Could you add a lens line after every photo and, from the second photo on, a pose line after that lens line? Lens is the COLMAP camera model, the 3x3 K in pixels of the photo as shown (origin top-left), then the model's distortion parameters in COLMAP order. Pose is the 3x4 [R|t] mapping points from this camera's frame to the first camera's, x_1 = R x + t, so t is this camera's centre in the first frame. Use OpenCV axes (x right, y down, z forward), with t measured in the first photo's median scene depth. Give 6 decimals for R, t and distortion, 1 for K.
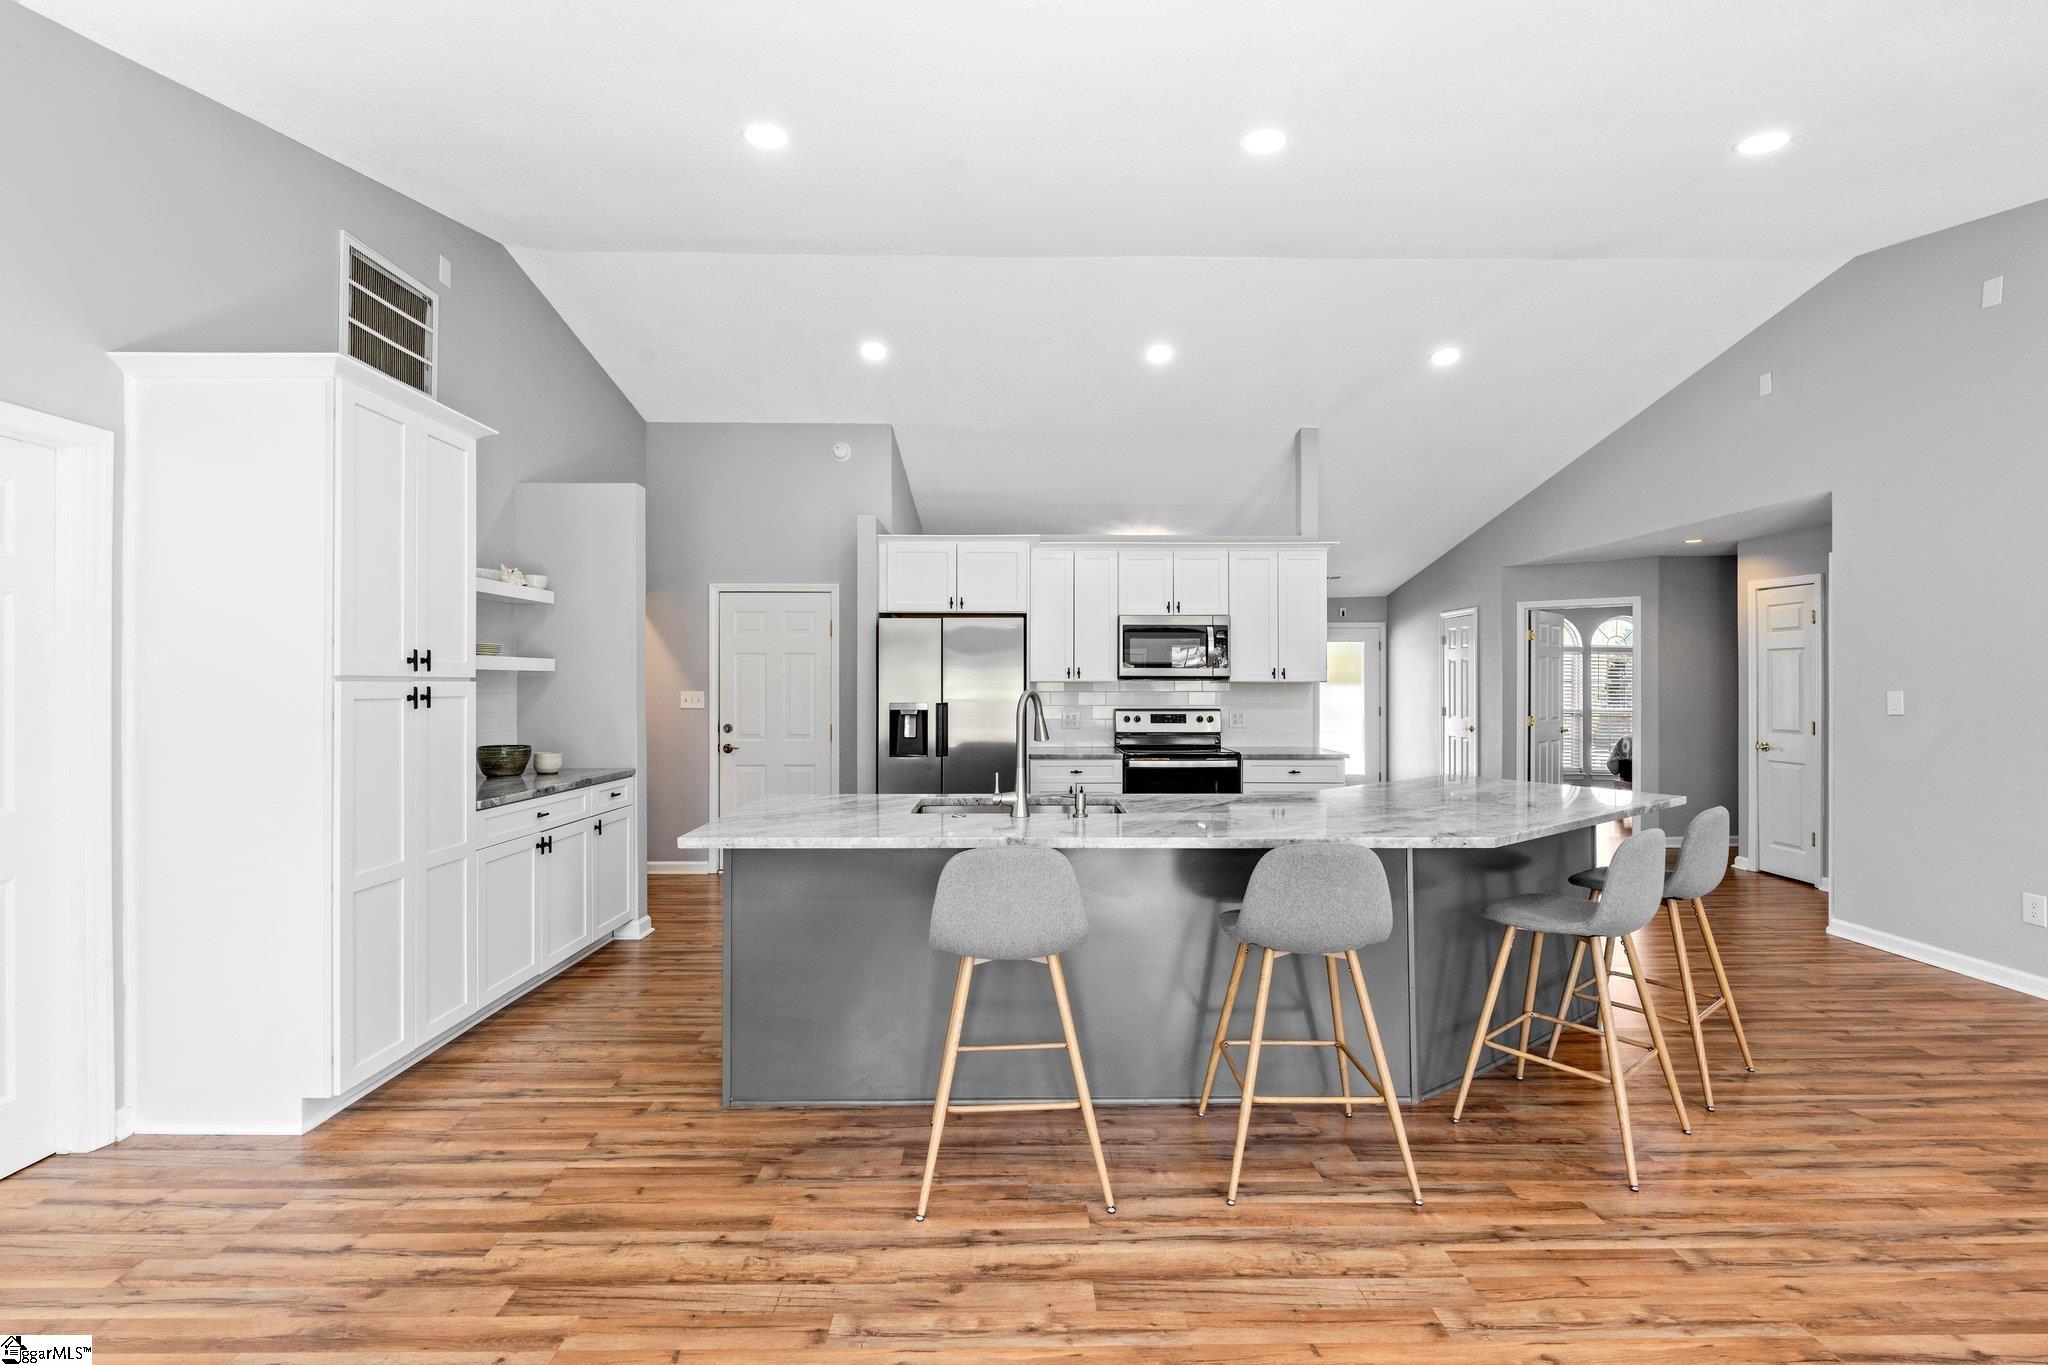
lens RADIAL K [[889.3, 0, 1018.2], [0, 889.3, 684.2], [0, 0, 1]] dist [-0.002975, -0.000061]
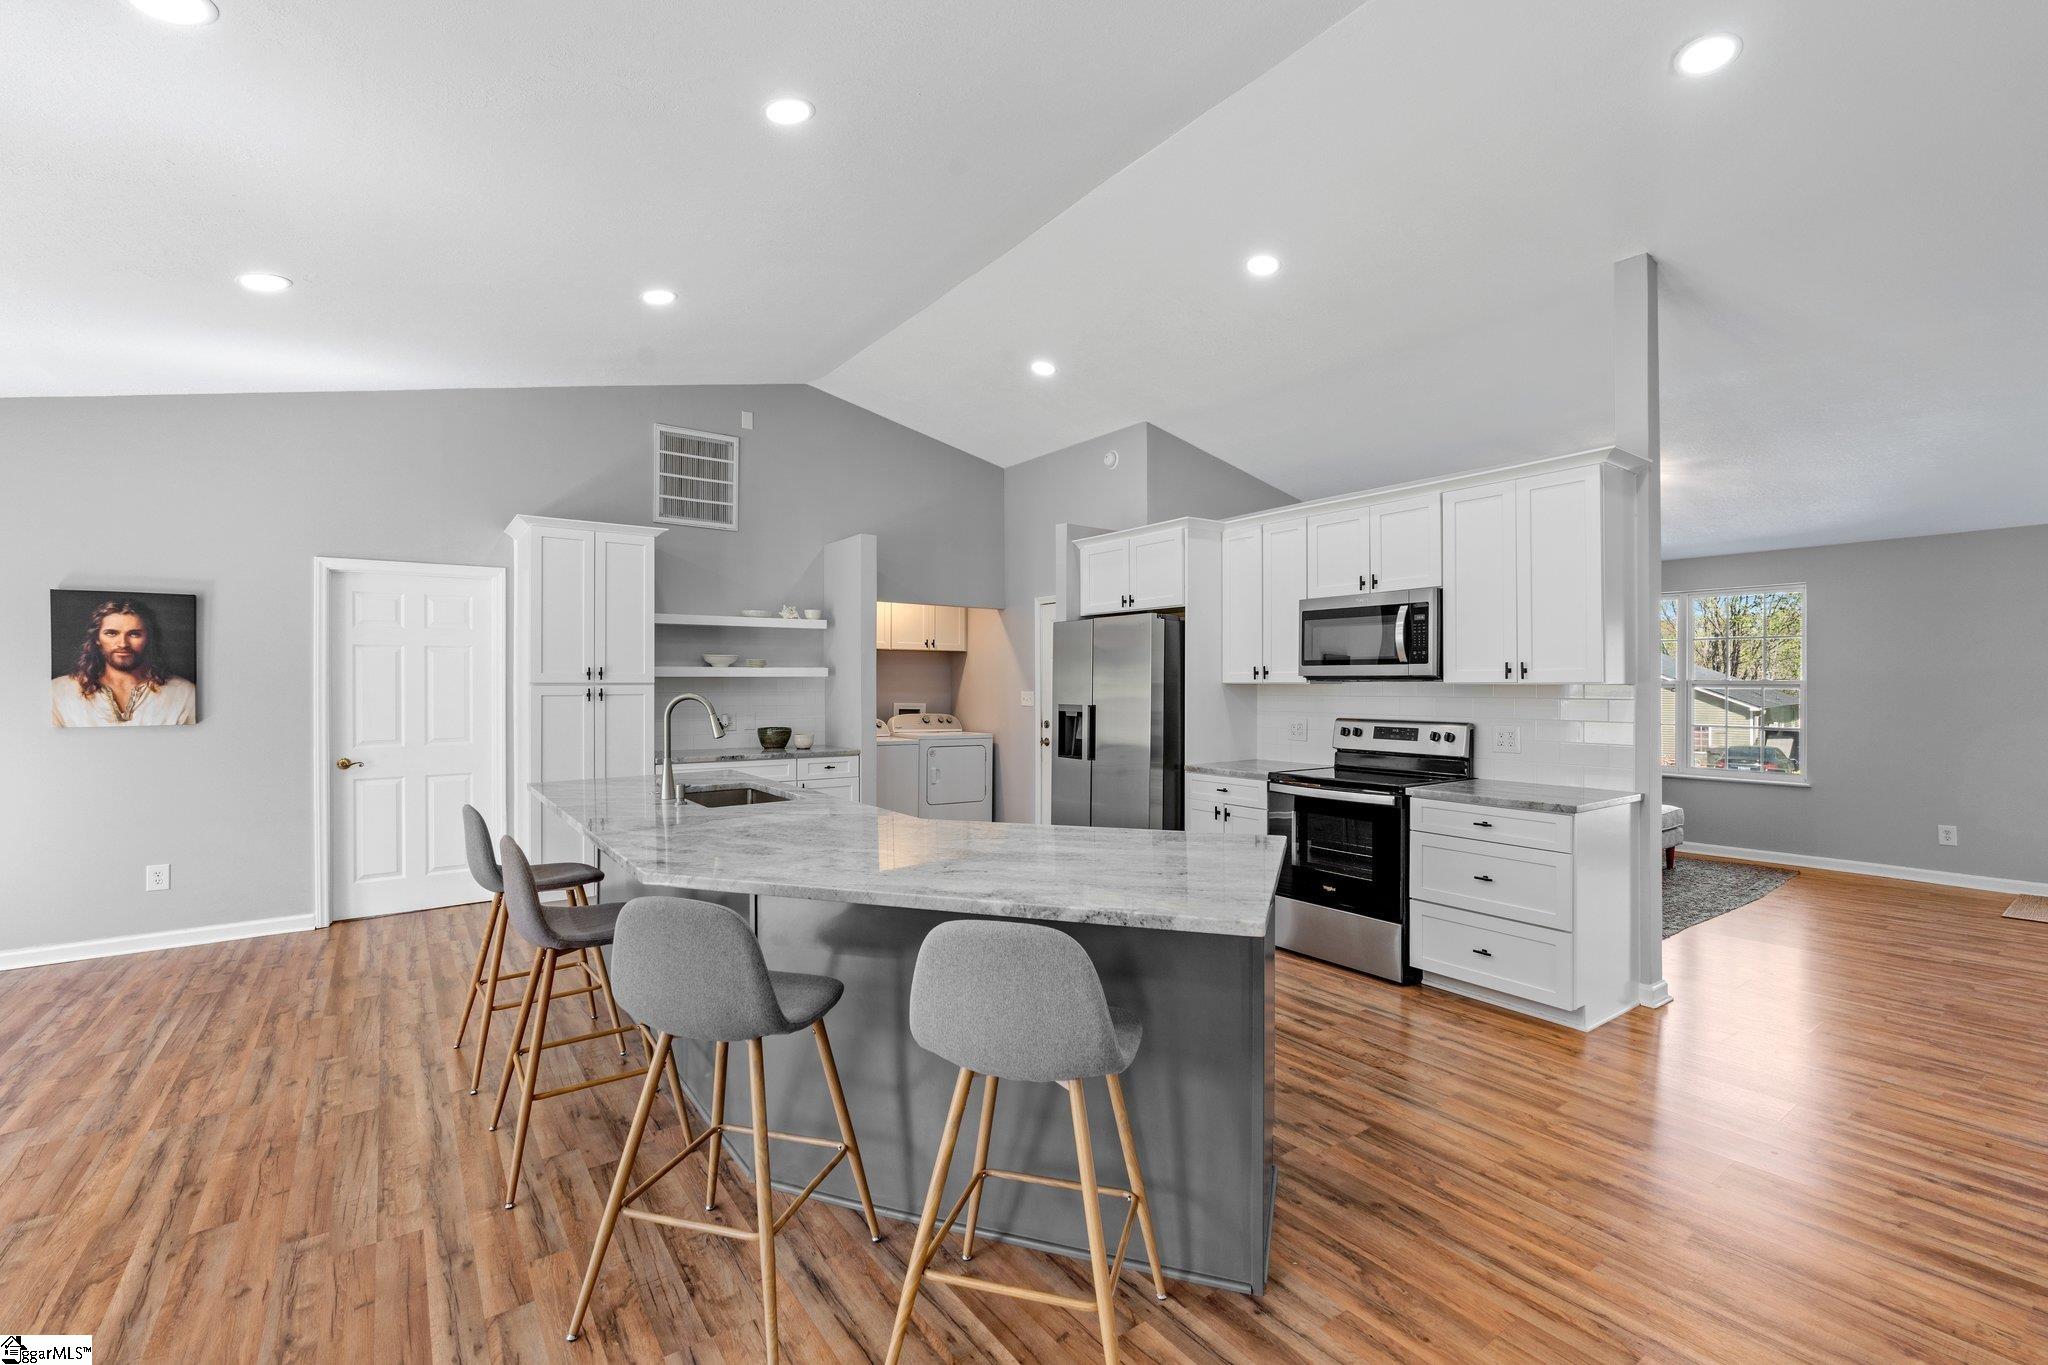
lens RADIAL K [[889.3, 0, 1024.2], [0, 889.3, 683.0], [0, 0, 1]] dist [-0.002975, -0.000061]
pose [[0.570429, -0.000128, -0.821347, 0.649493], [0.001739, 0.999998, 0.001052, -0.004398], [0.821345, -0.002028, 0.570428, 0.364701]]
